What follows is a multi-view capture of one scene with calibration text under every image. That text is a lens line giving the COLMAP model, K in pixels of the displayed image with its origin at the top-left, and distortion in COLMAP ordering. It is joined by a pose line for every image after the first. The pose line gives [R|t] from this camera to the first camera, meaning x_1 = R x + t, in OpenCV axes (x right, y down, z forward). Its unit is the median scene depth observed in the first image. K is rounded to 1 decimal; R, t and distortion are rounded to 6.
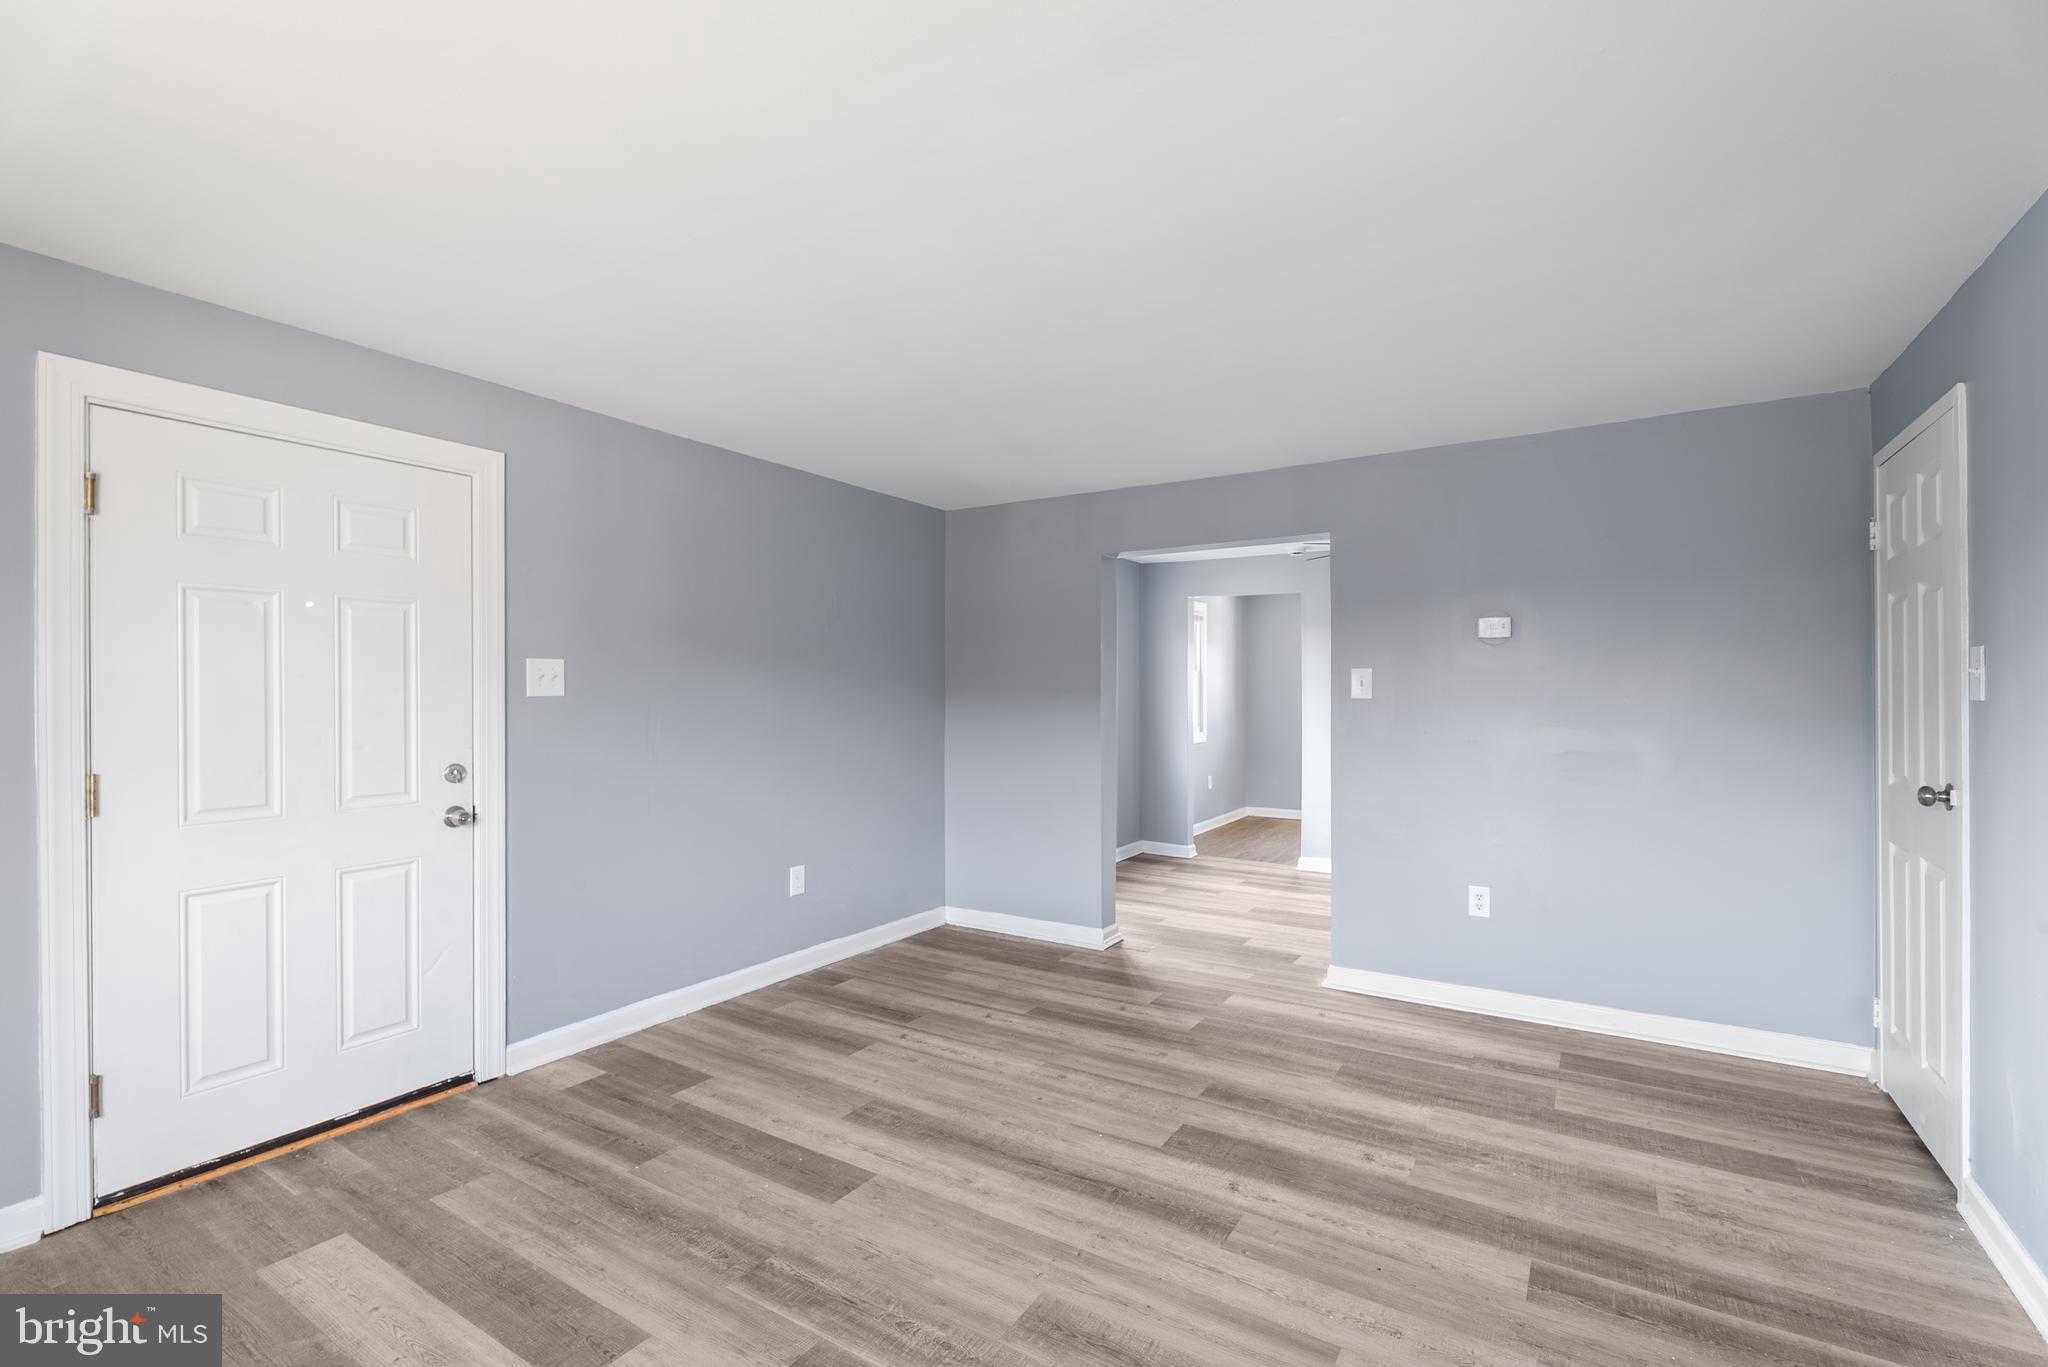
lens RADIAL K [[918.3, 0, 1022.3], [0, 918.3, 679.9], [0, 0, 1]] dist [-0.001887, 0.000176]
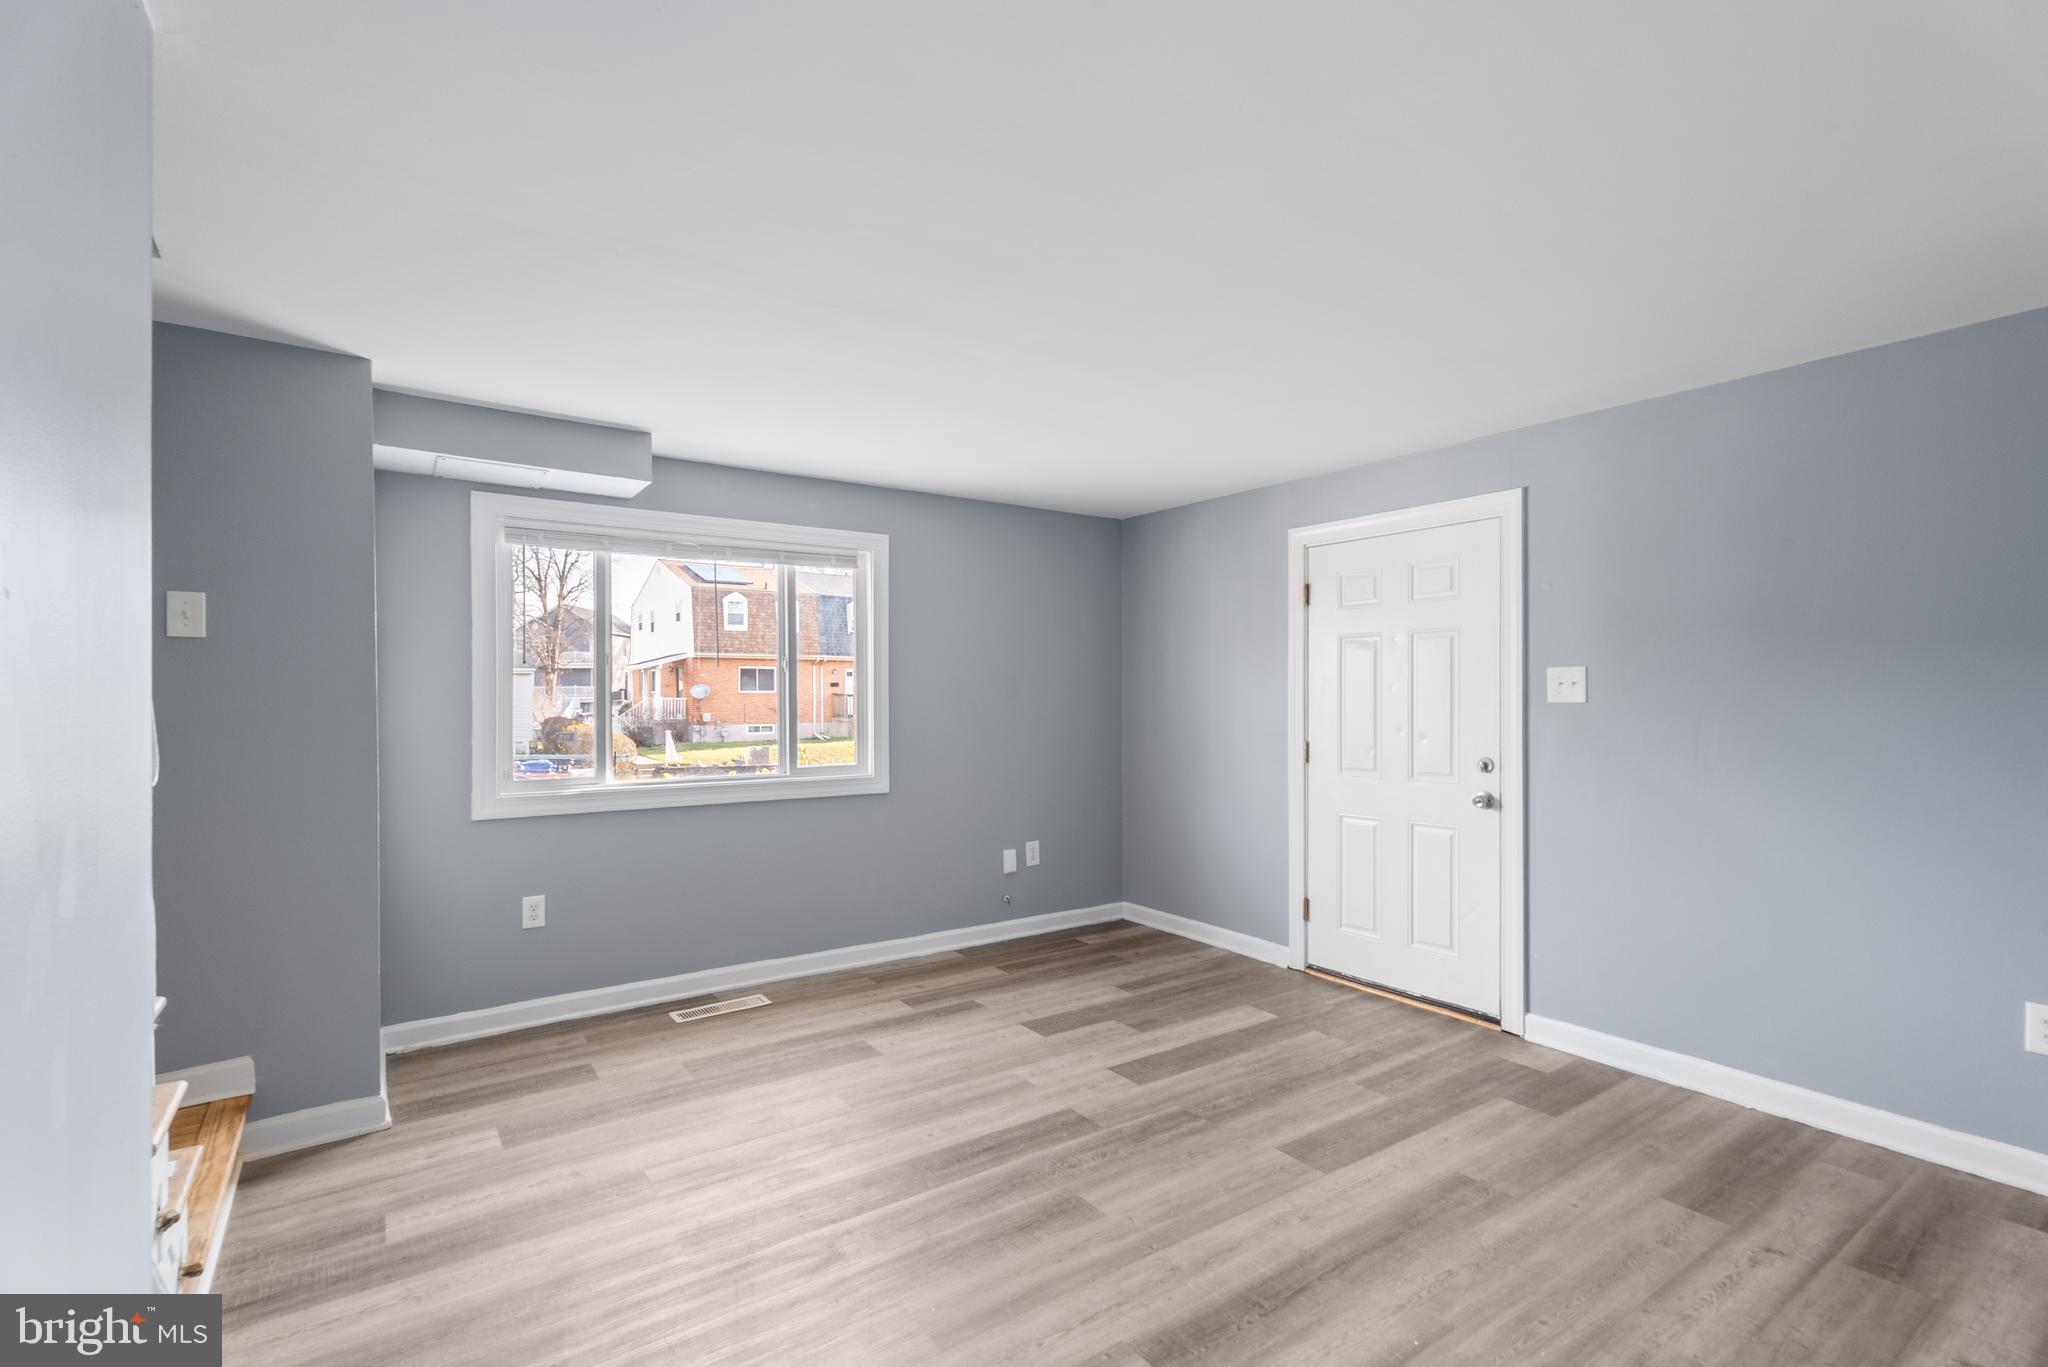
lens RADIAL K [[924.8, 0, 1006.9], [0, 924.8, 701.6], [0, 0, 1]] dist [0.003106, 0.000608]
pose [[-0.397587, 0.003514, -0.917558, 0.776855], [0.009475, 0.999955, -0.000276, 0.011589], [0.917515, -0.008804, -0.397603, 0.919969]]
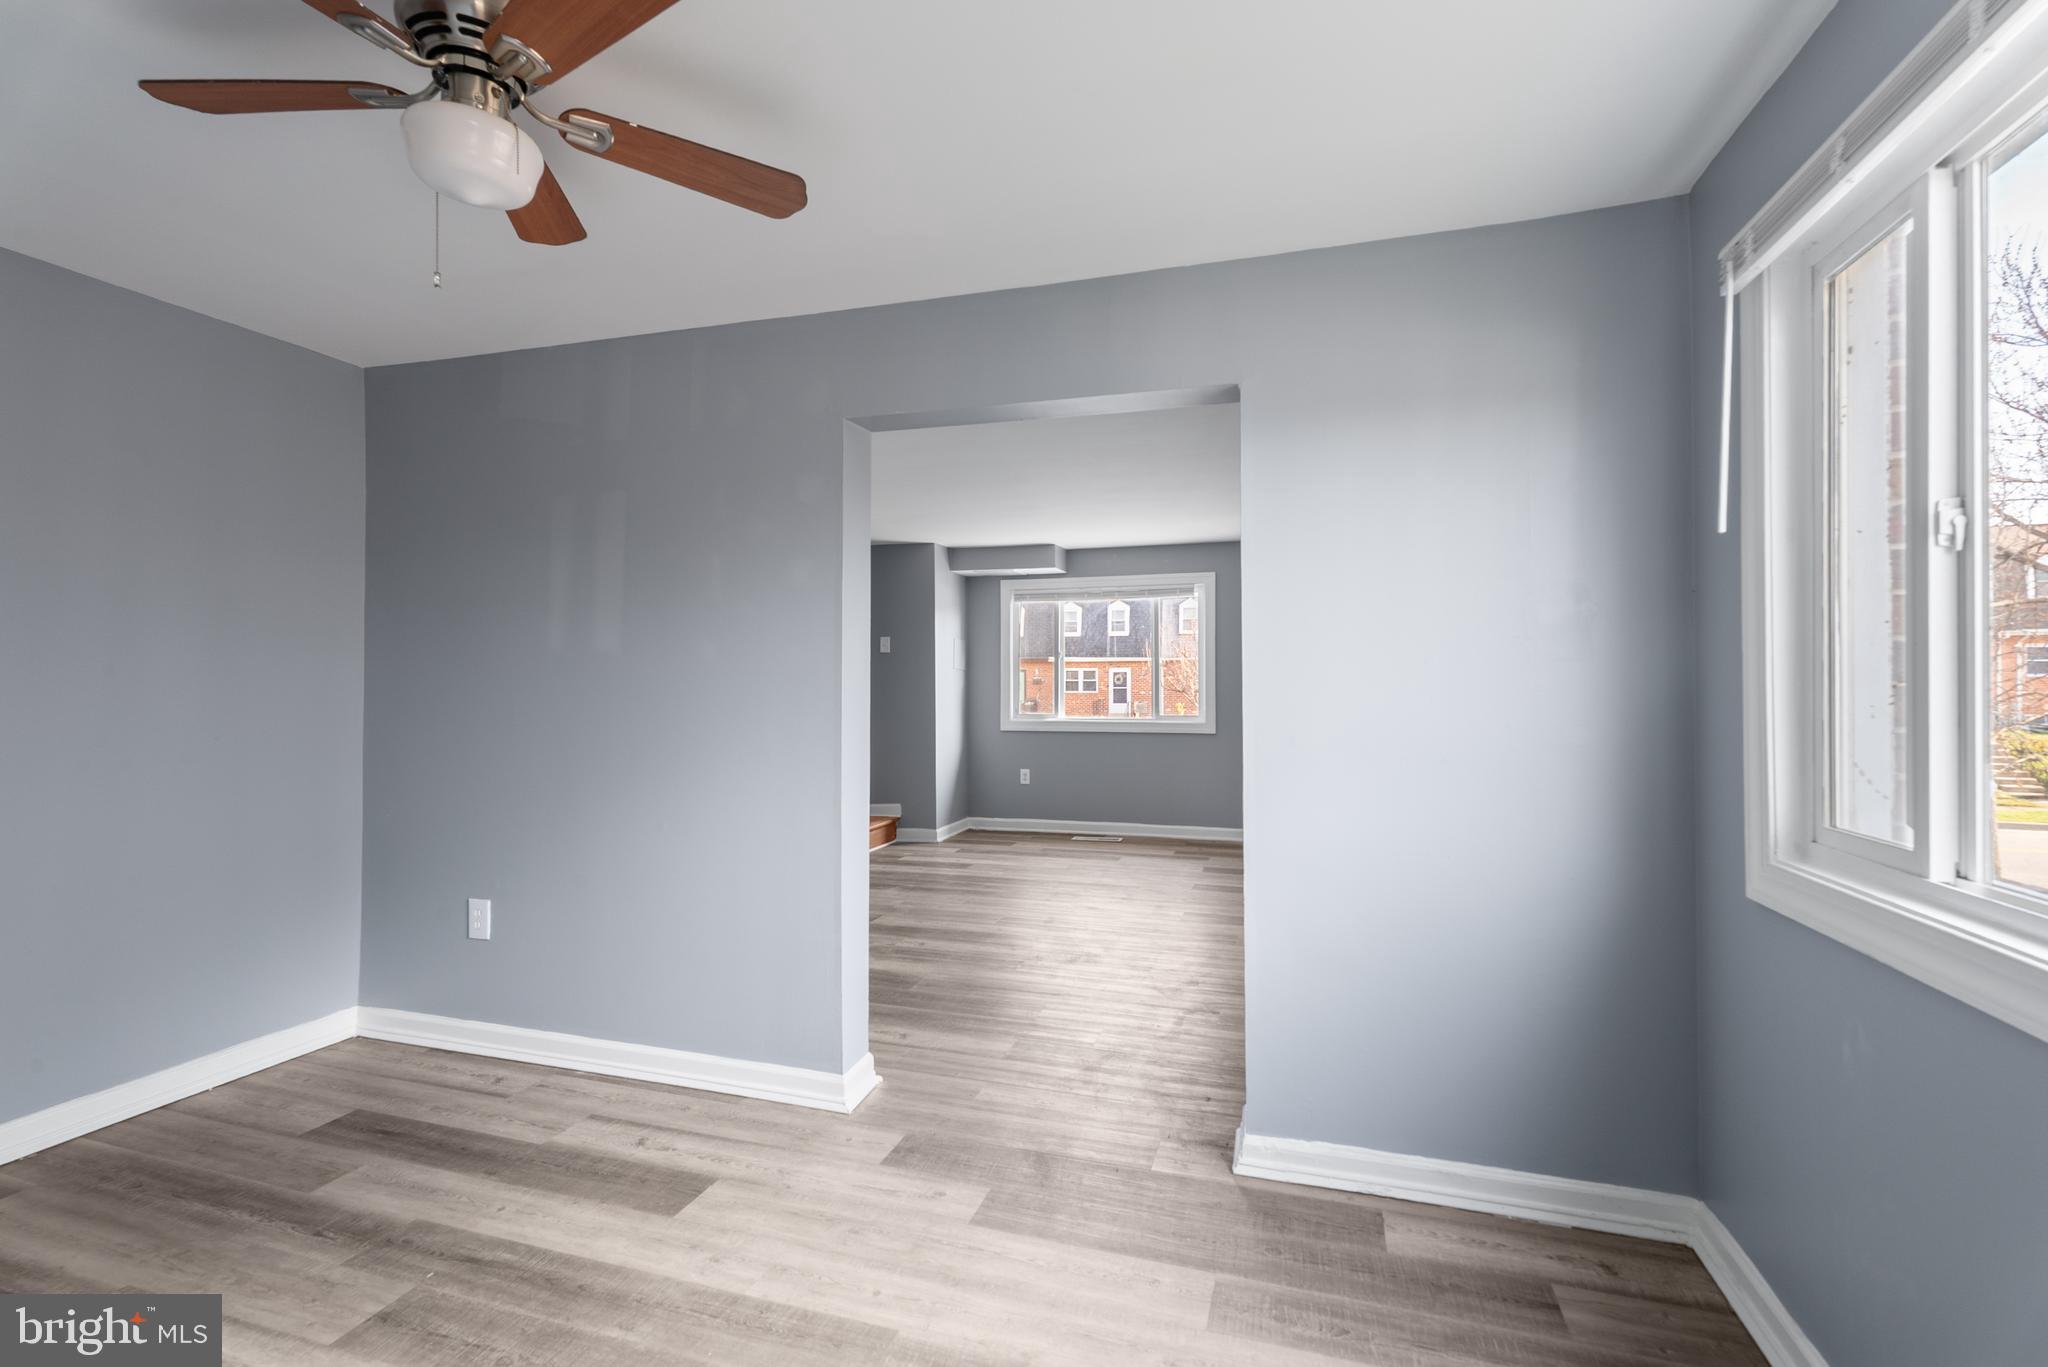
lens RADIAL K [[918.3, 0, 1022.3], [0, 918.3, 679.9], [0, 0, 1]] dist [-0.001887, 0.000176]
pose [[-0.966503, -0.001779, -0.256648, 0.555808], [0.001677, 0.999911, -0.013245, 0.050507], [0.256648, -0.013232, -0.966414, 2.359635]]
